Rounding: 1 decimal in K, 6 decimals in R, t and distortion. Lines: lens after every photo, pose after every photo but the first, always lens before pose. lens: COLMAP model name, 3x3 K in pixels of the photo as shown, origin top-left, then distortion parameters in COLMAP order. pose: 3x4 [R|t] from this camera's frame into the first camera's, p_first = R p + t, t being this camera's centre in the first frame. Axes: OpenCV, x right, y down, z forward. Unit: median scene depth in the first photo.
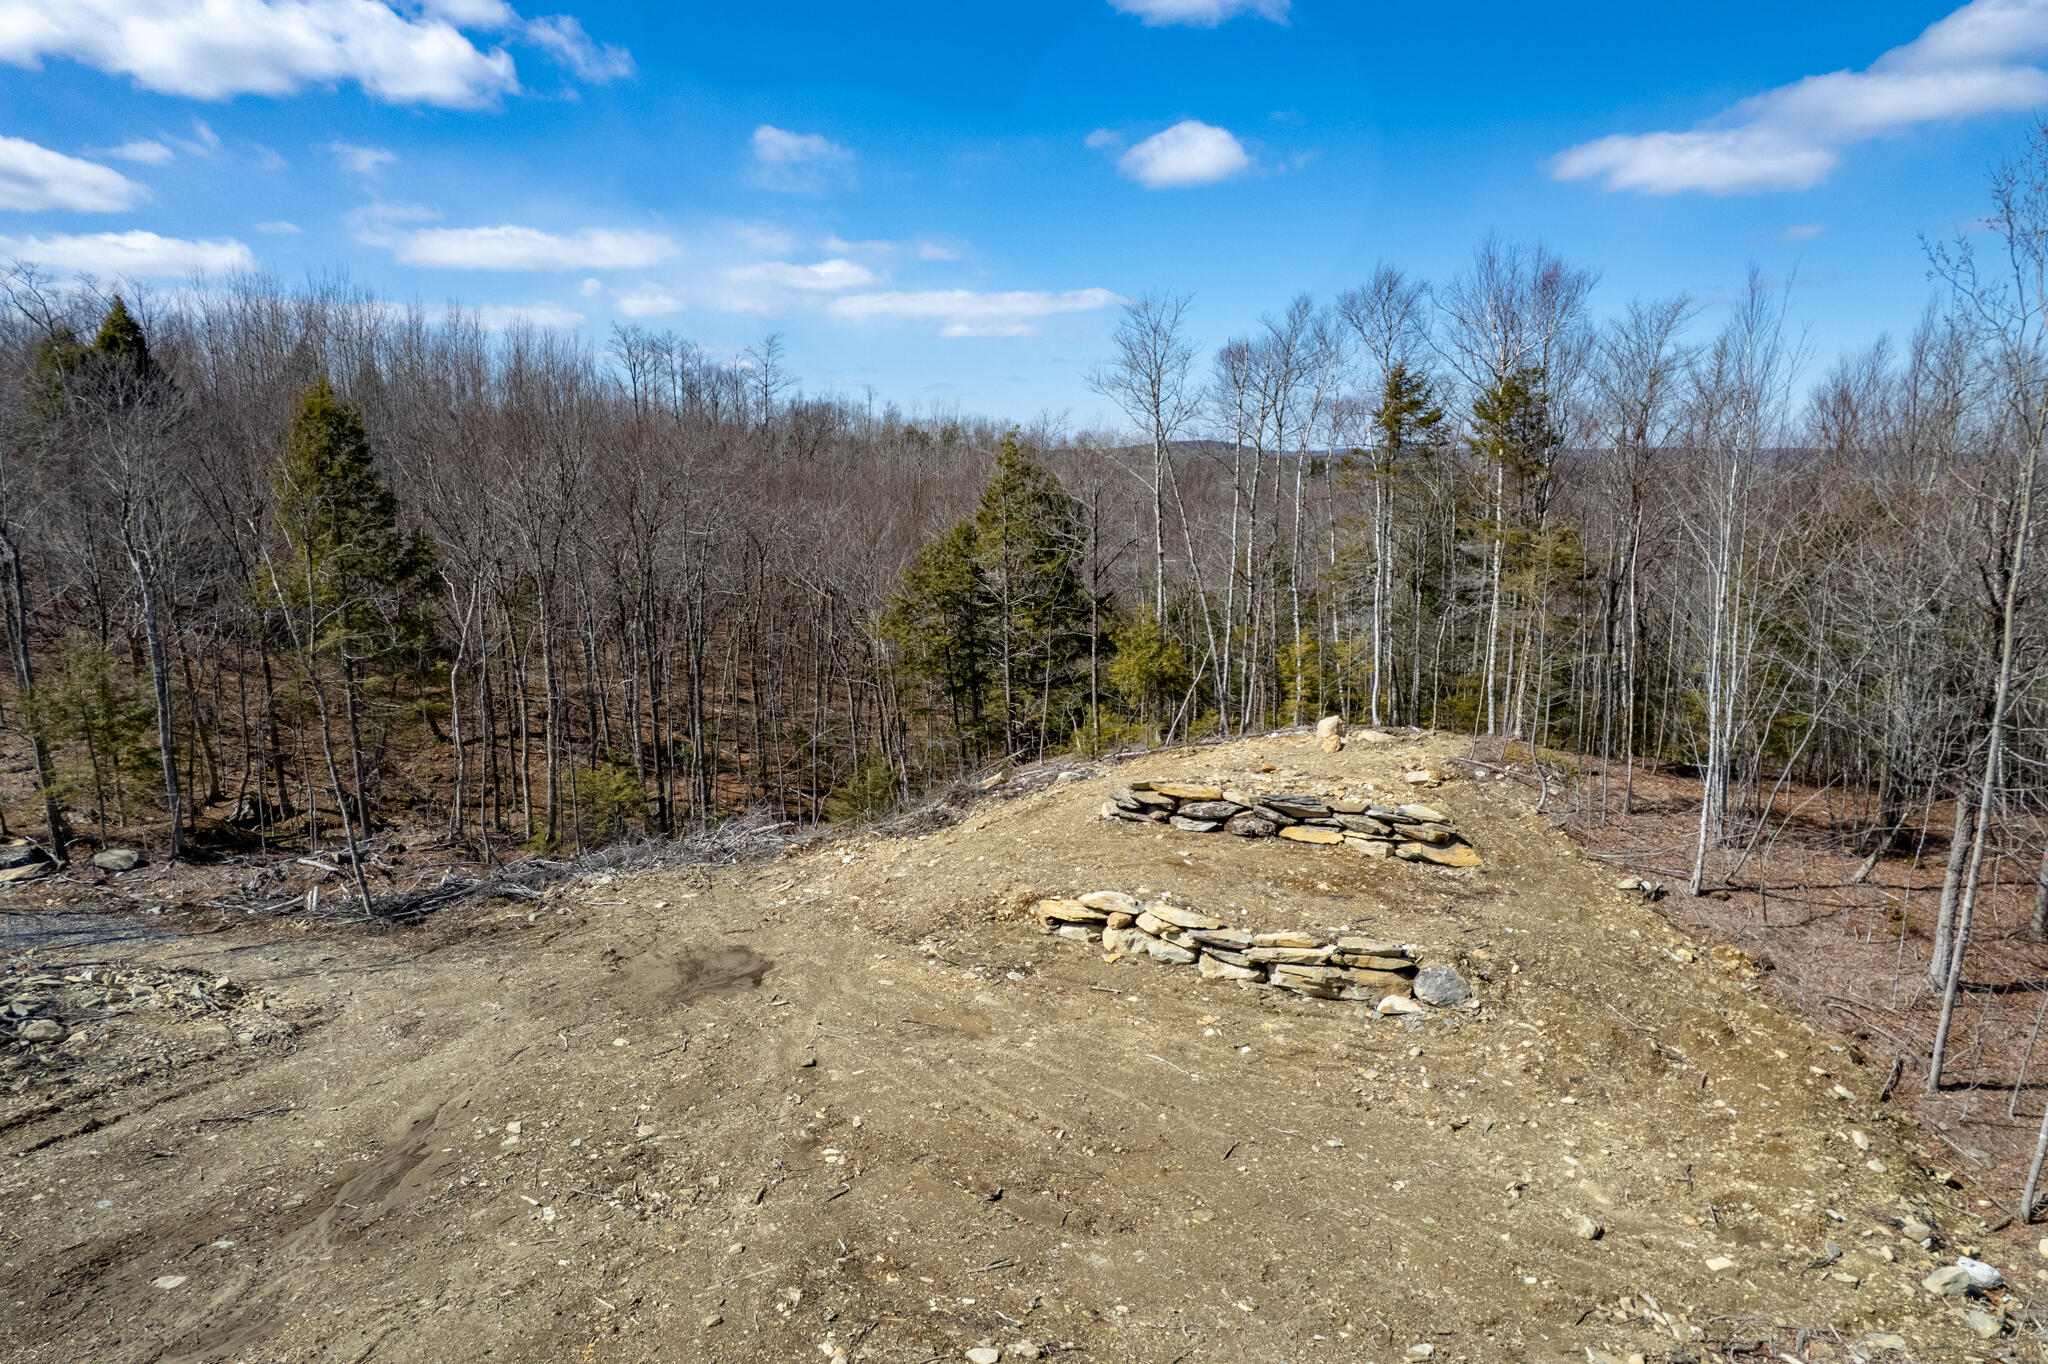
lens RADIAL K [[1312.1, 0, 1012.5], [0, 1312.1, 708.5], [0, 0, 1]] dist [-0.072062, 0.063098]
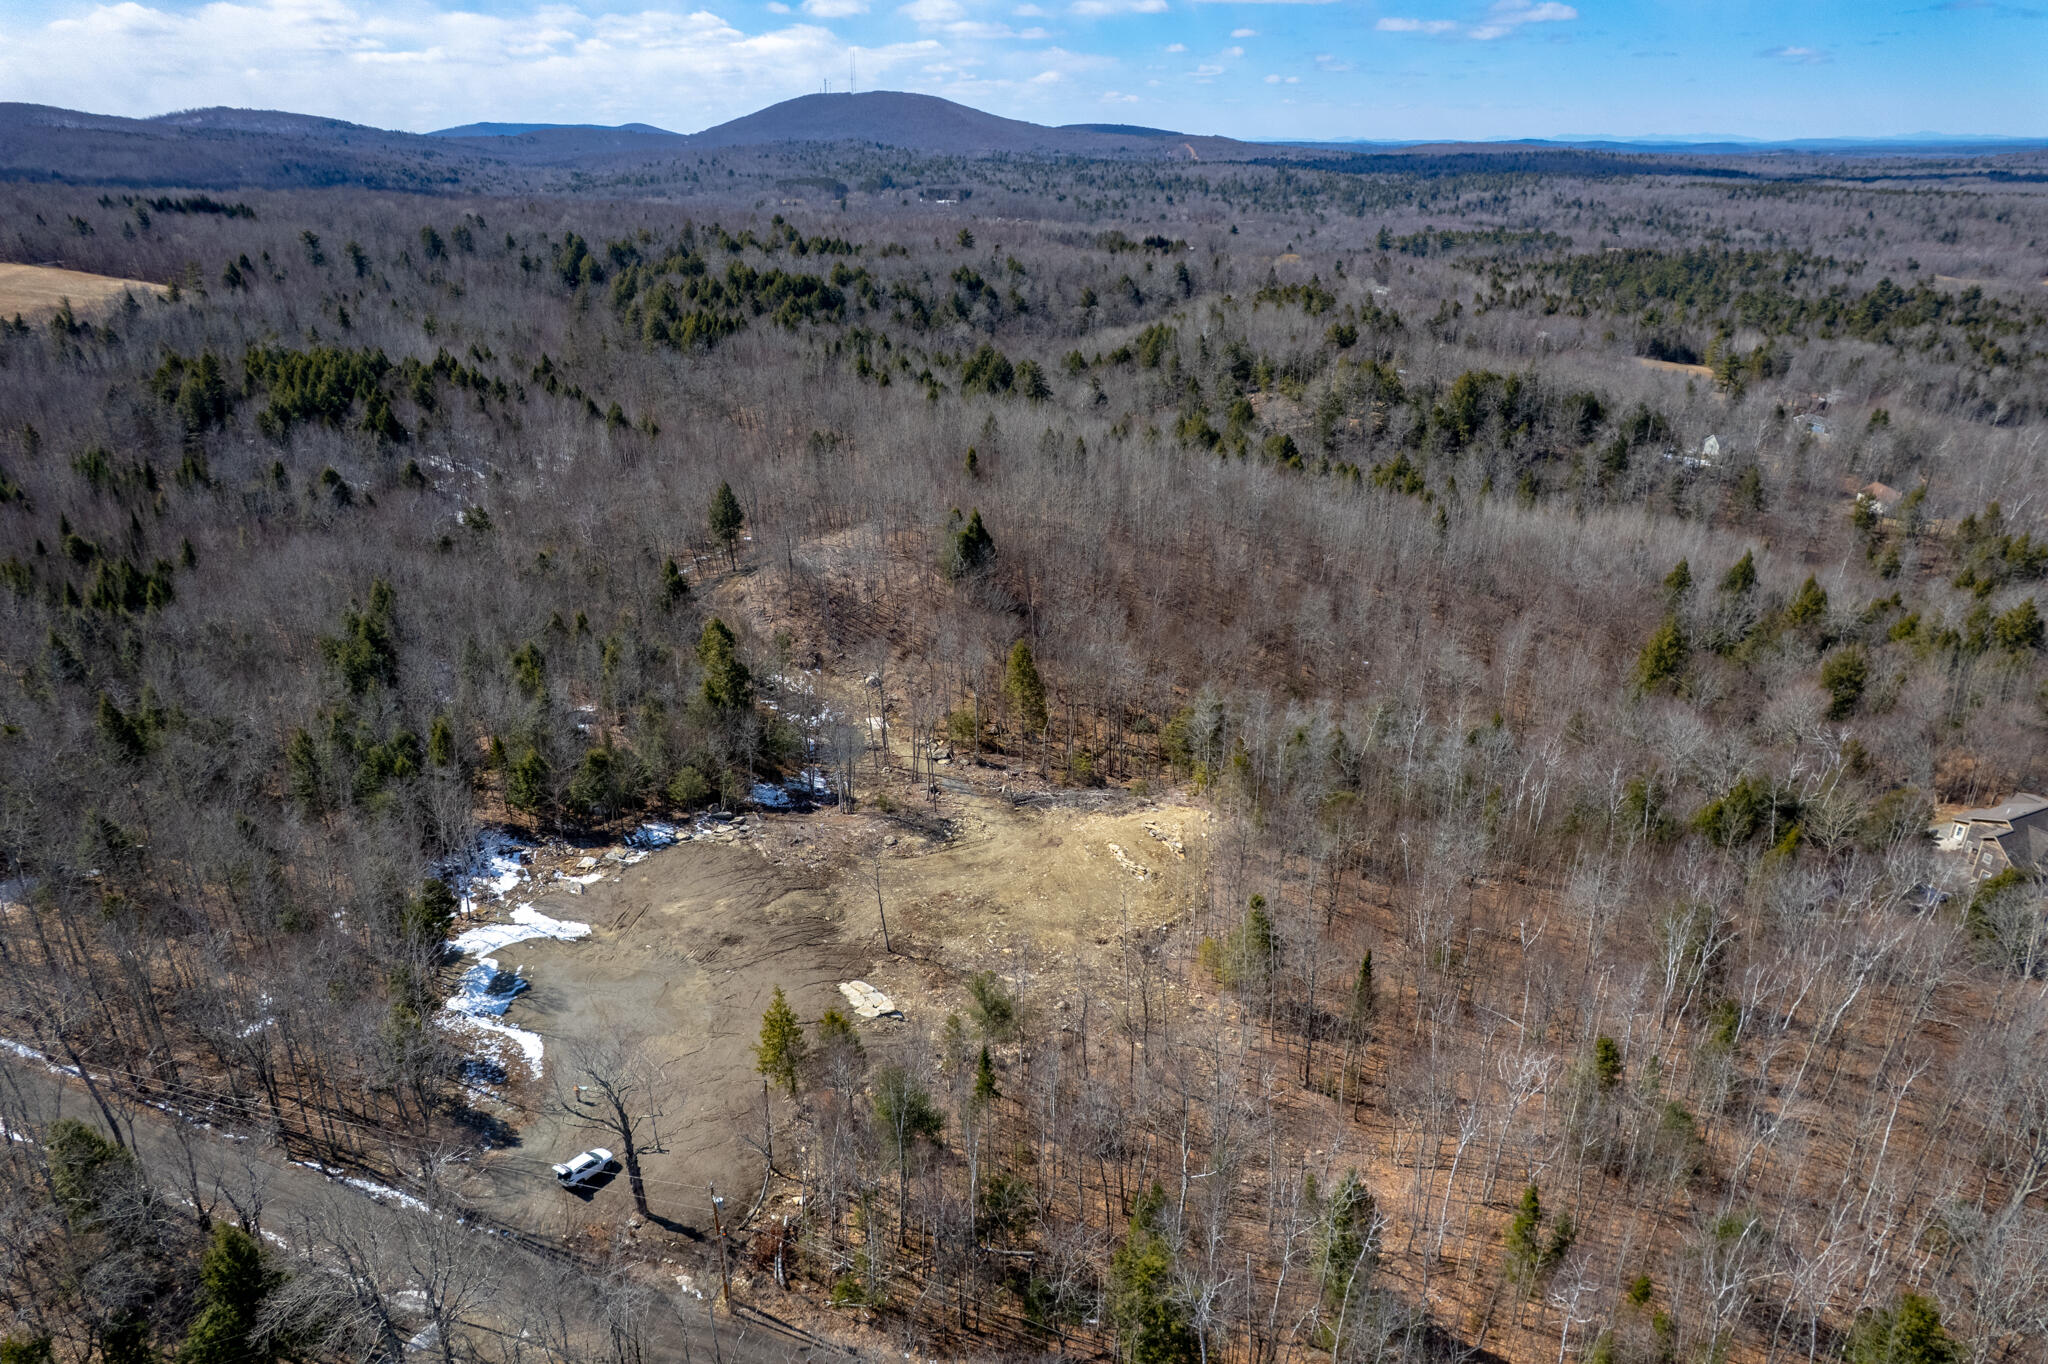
lens RADIAL K [[1312.1, 0, 1024.9], [0, 1312.1, 698.4], [0, 0, 1]] dist [-0.072062, 0.063098]
pose [[0.852338, 0.208640, -0.479572, 2.087214], [-0.100555, 0.965247, 0.241220, -1.622985], [0.513234, -0.157378, 0.843696, -3.501032]]
